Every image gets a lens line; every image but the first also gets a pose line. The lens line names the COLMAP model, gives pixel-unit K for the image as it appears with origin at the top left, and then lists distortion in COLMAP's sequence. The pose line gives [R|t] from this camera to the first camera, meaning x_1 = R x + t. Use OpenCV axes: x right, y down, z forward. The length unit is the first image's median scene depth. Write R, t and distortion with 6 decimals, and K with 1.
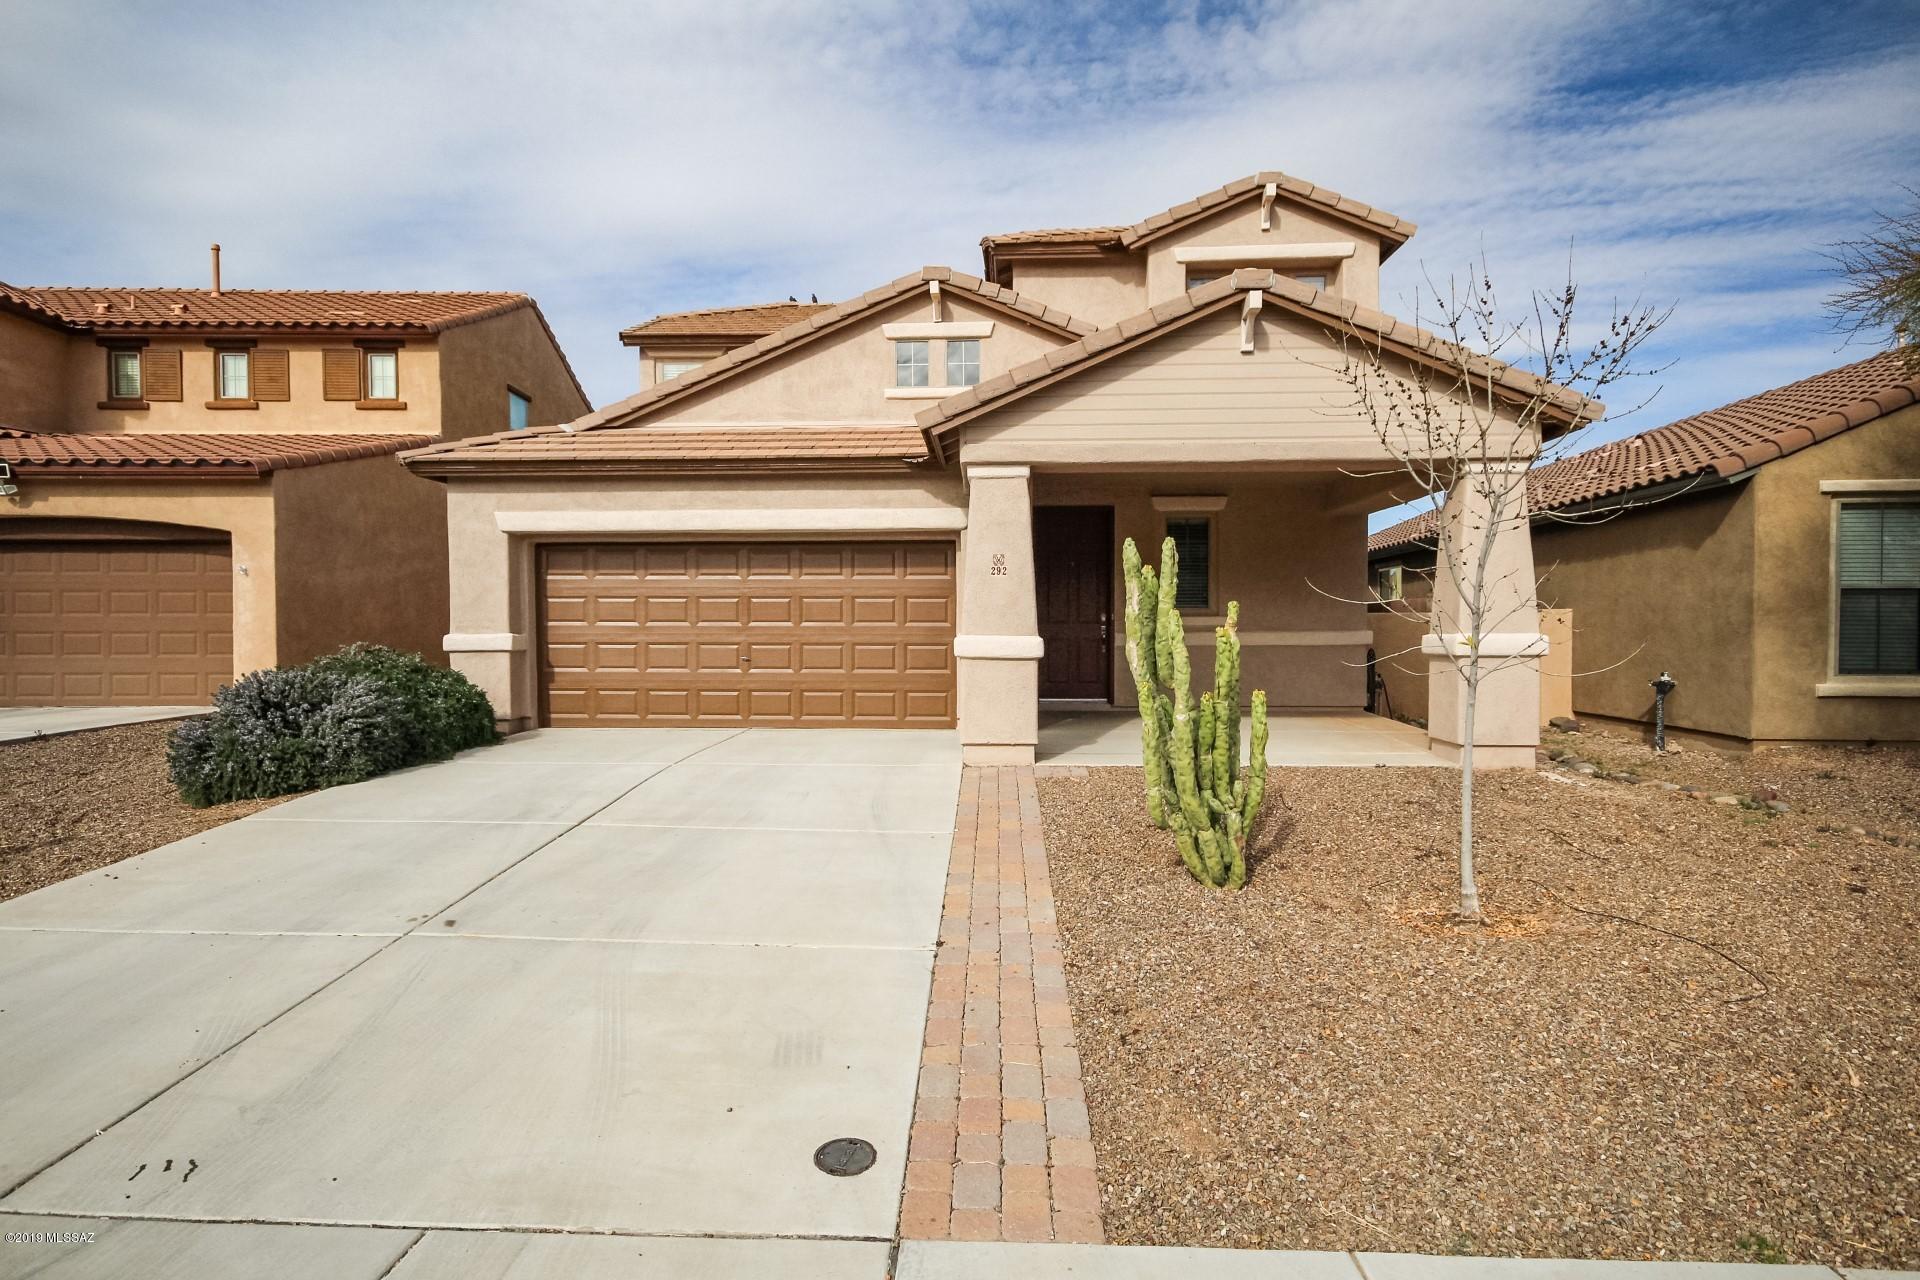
lens RADIAL K [[1030.9, 0, 960.0], [0, 1030.9, 640.0], [0, 0, 1]] dist [0.018487, 0.001386]
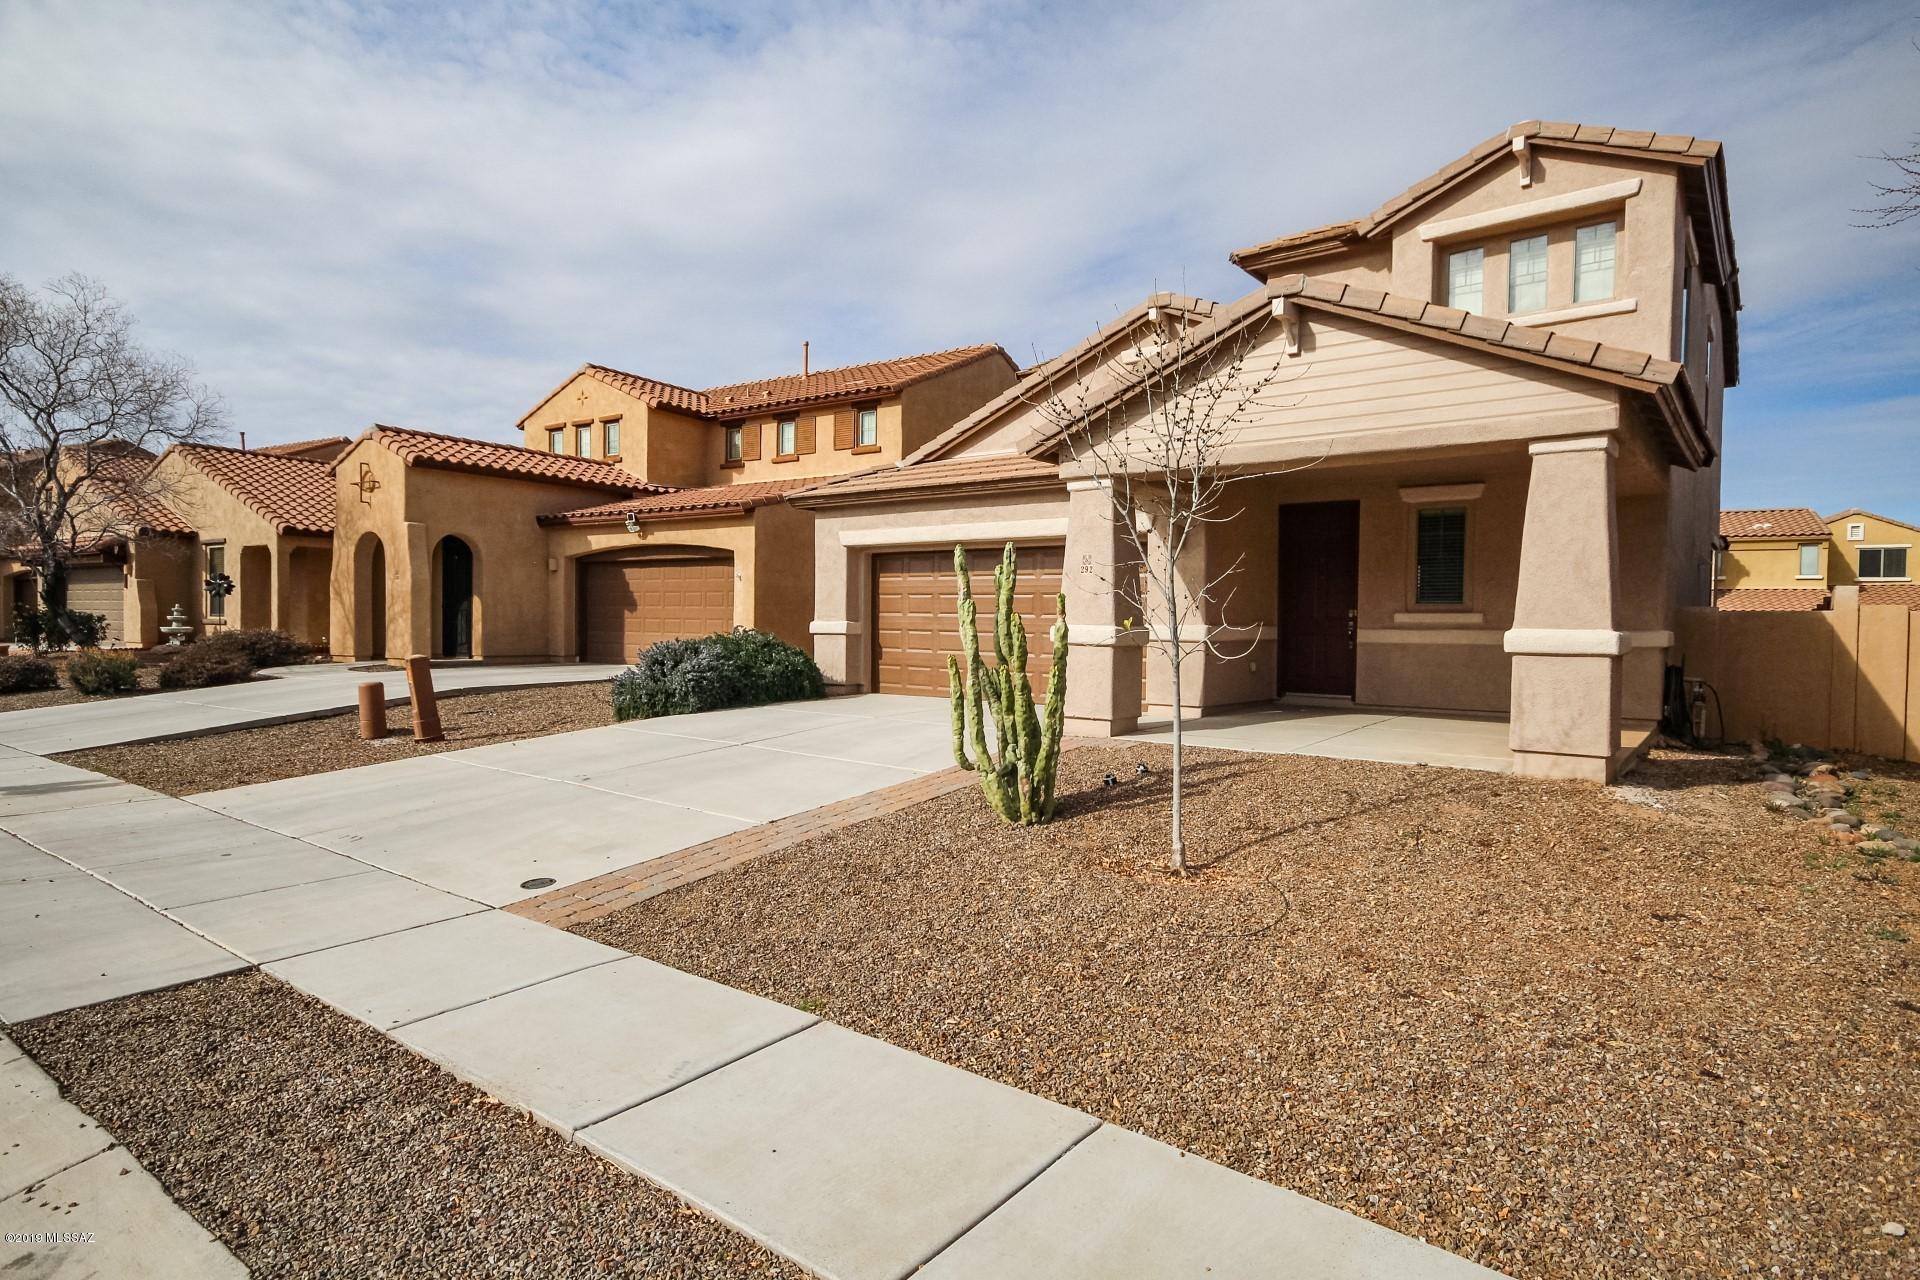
lens RADIAL K [[1049.2, 0, 960.0], [0, 1049.2, 640.0], [0, 0, 1]] dist [0.020215, 0.001604]
pose [[0.822147, 0.021763, -0.568859, 0.412955], [-0.022581, 0.999729, 0.005613, 0.006379], [0.568827, 0.008231, 0.822416, -0.038851]]
